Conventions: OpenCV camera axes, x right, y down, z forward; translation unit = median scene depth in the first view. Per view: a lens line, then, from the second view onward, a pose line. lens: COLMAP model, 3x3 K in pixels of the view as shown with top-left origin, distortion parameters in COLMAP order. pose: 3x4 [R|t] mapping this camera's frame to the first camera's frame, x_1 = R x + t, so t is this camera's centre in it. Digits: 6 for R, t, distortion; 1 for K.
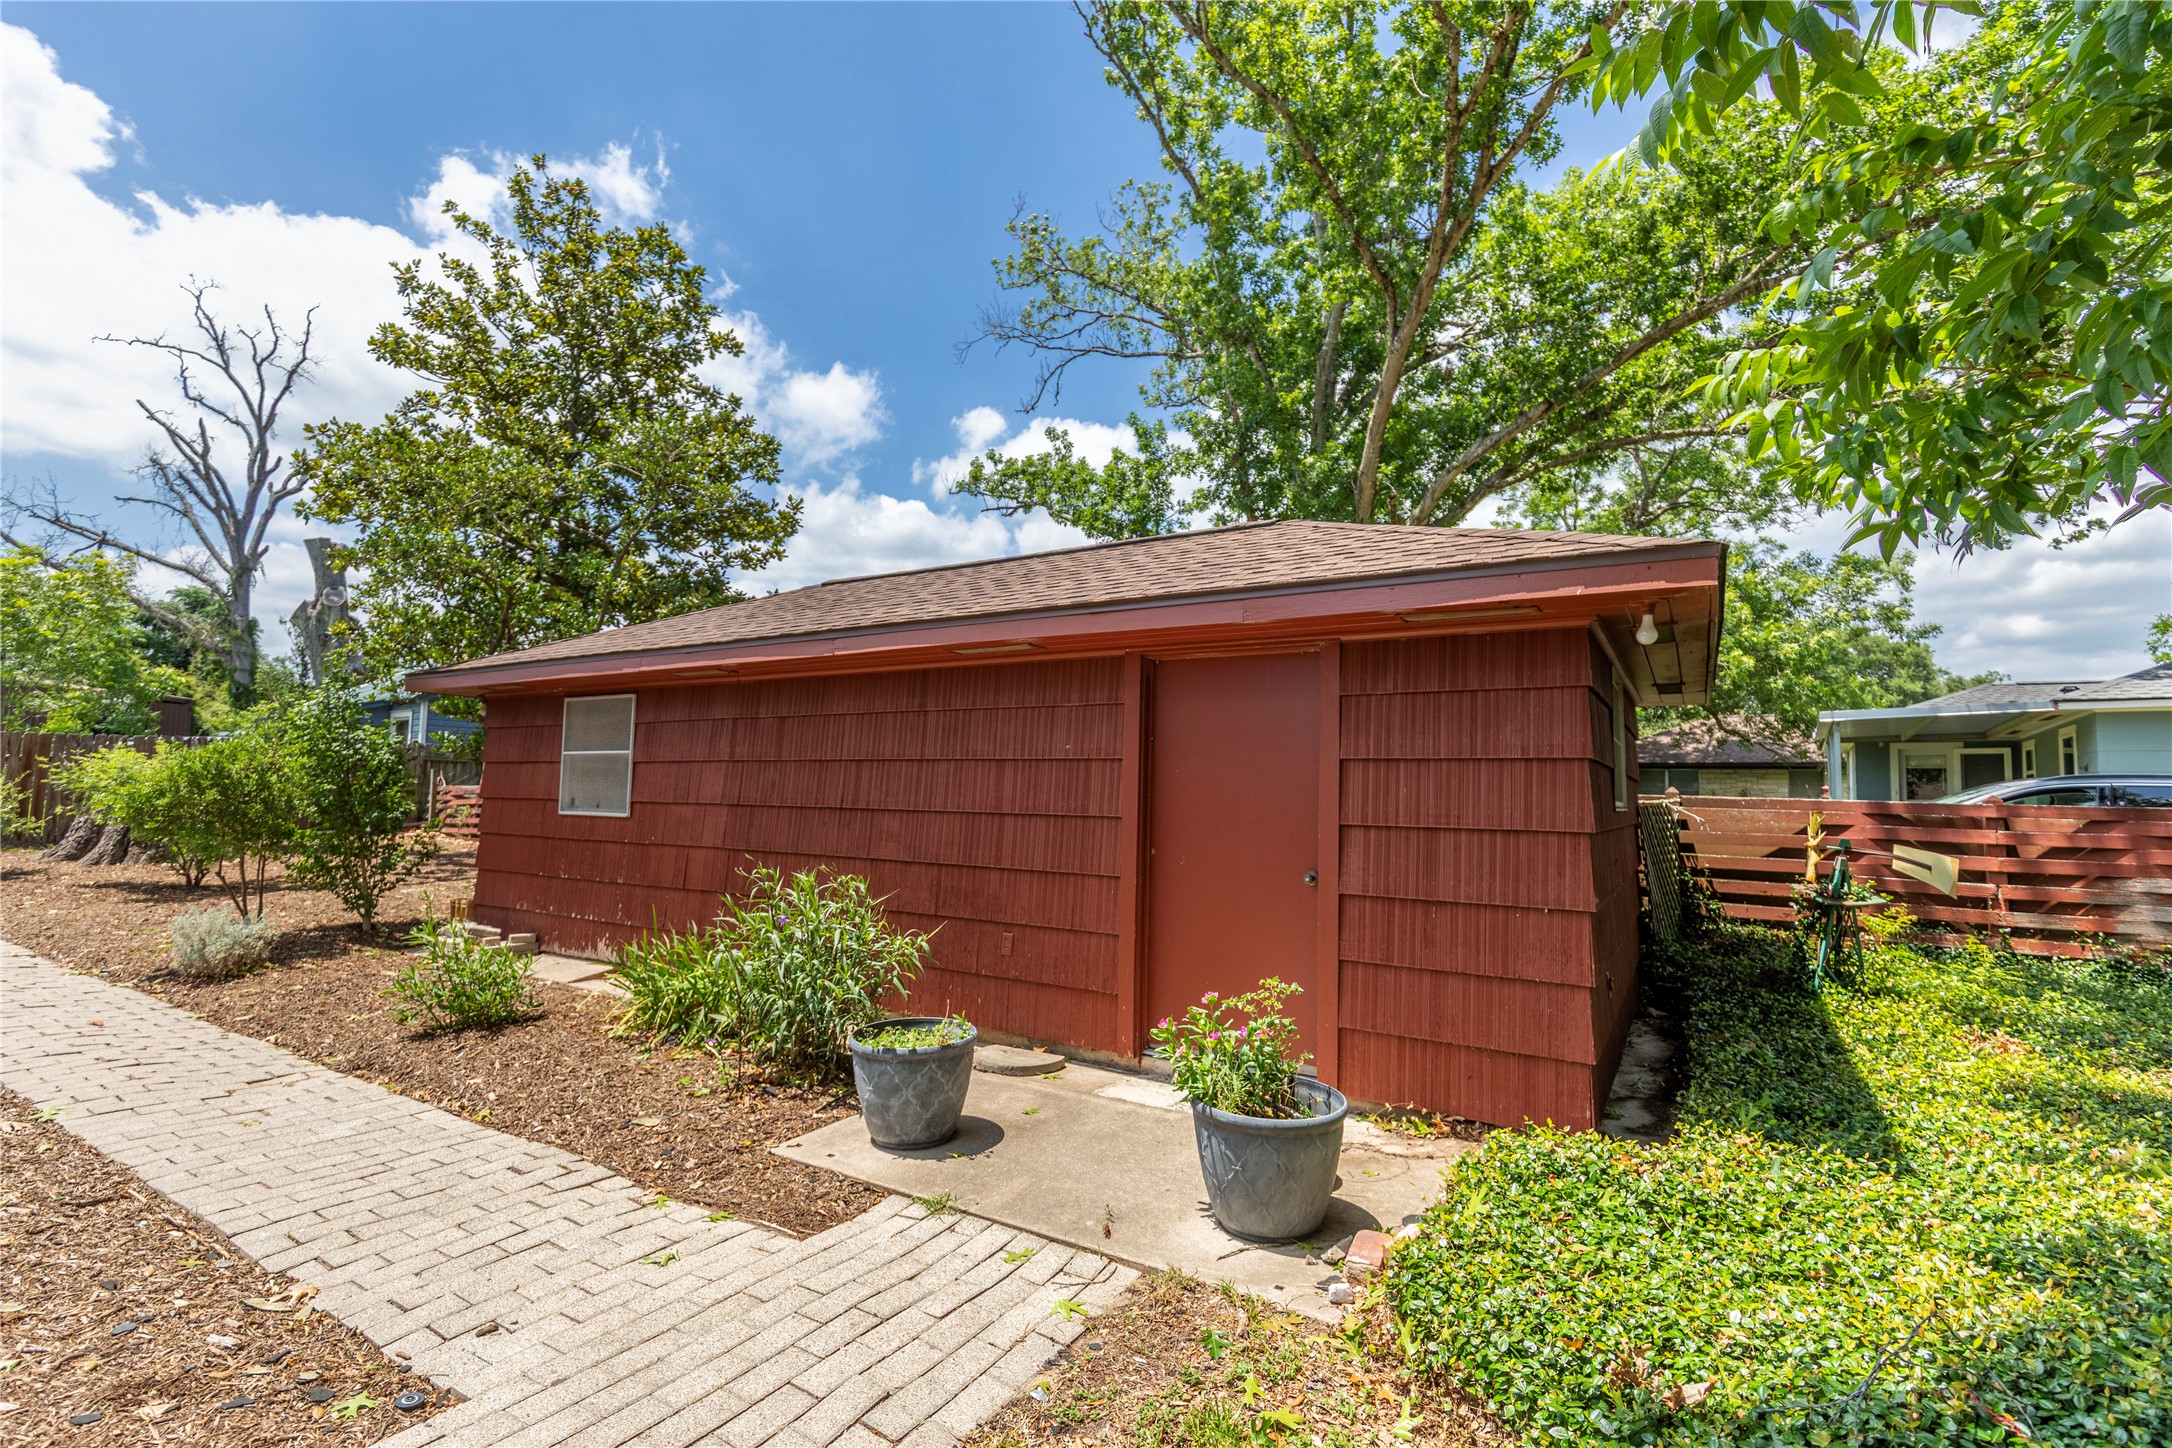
lens RADIAL K [[976.0, 0, 1082.1], [0, 976.0, 724.2], [0, 0, 1]] dist [0.011687, -0.001646]
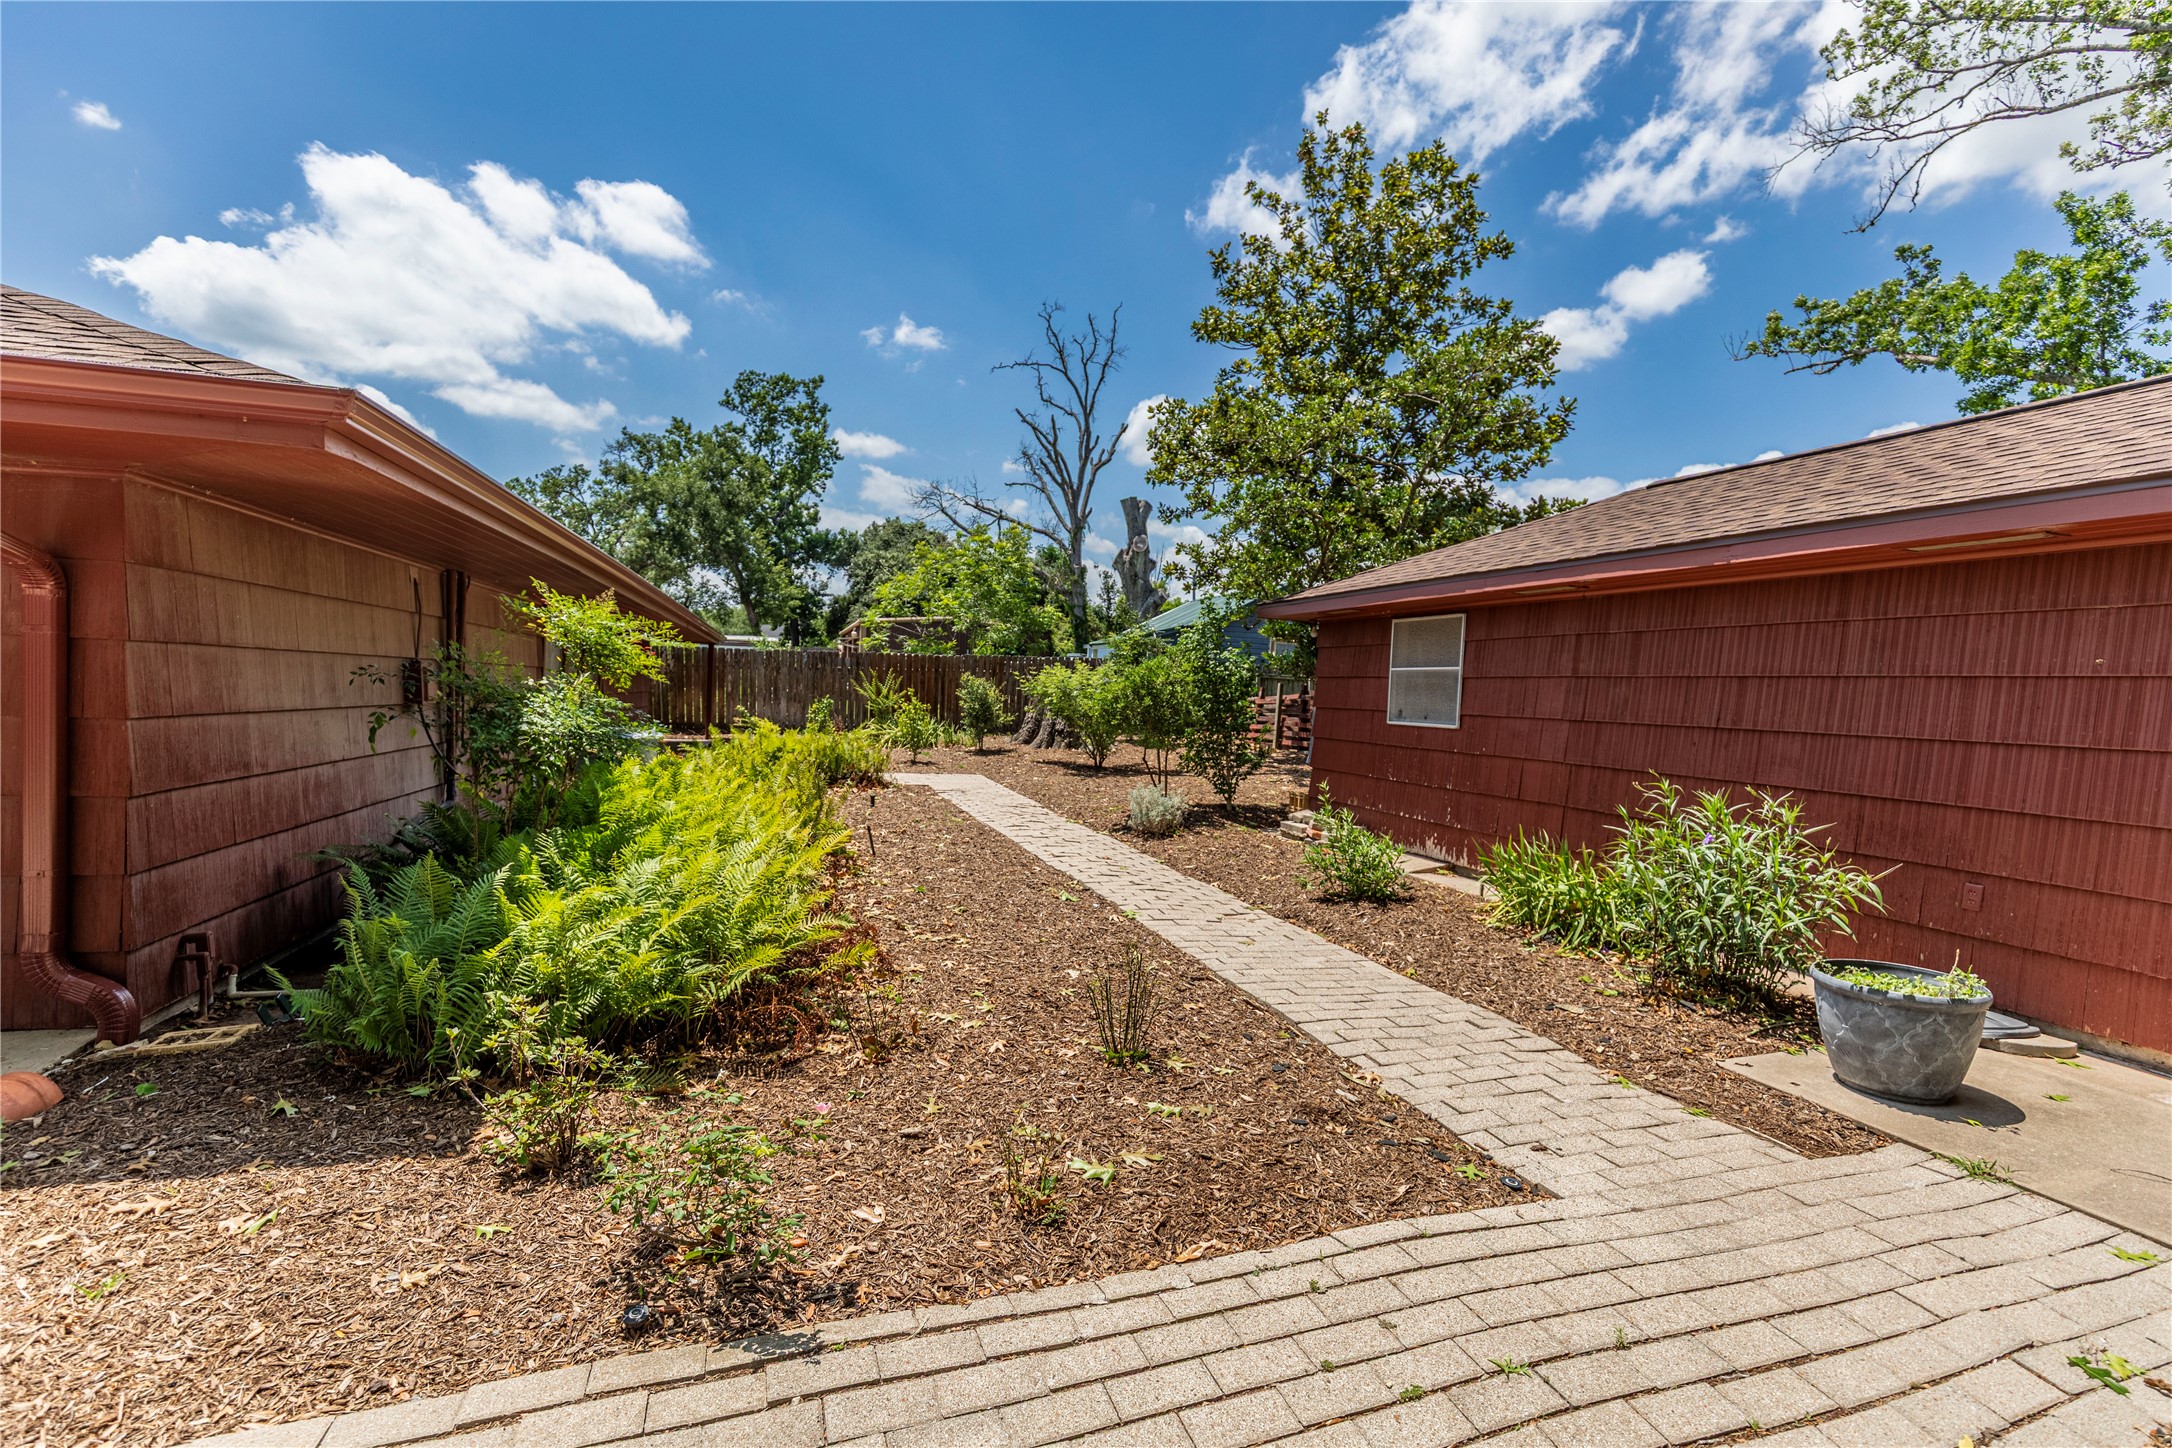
lens RADIAL K [[976.0, 0, 1097.9], [0, 976.0, 727.6], [0, 0, 1]] dist [0.011687, -0.001646]
pose [[0.783960, 0.037089, -0.619702, -0.097039], [0.018302, 0.996399, 0.082788, -0.002274], [0.620541, -0.076245, 0.780458, -0.075426]]
